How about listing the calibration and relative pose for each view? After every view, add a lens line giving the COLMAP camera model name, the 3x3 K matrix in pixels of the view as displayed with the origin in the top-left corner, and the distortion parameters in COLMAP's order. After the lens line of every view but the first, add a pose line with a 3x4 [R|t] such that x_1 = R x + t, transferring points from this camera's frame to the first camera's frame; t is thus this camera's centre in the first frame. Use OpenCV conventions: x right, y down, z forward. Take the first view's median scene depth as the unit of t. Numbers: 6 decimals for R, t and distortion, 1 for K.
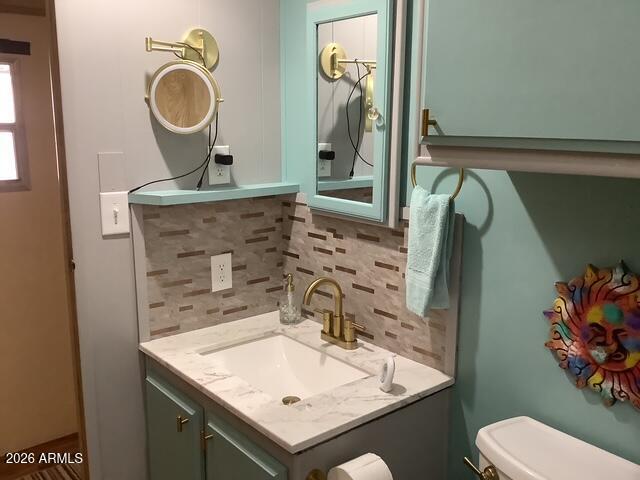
lens RADIAL K [[583.6, 0, 320.6], [0, 583.6, 239.9], [0, 0, 1]] dist [0.041196, -0.057246]
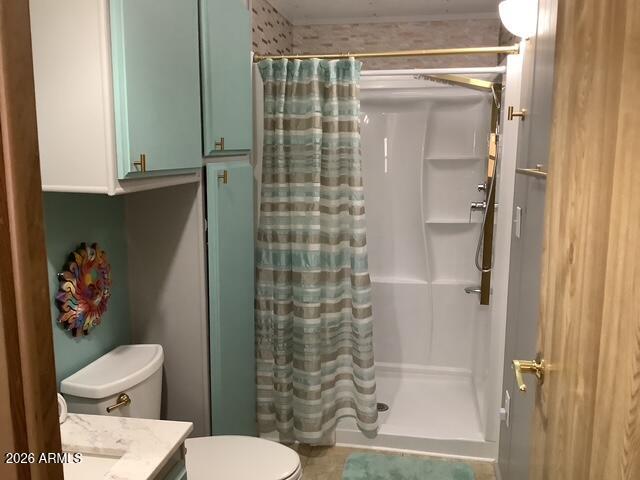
lens RADIAL K [[583.6, 0, 319.9], [0, 583.6, 240.4], [0, 0, 1]] dist [0.041196, -0.057246]
pose [[-0.636232, -0.131783, 0.760159, -1.119260], [0.142695, 0.948202, 0.283814, -0.332529], [-0.758187, 0.289042, -0.584472, 1.420873]]
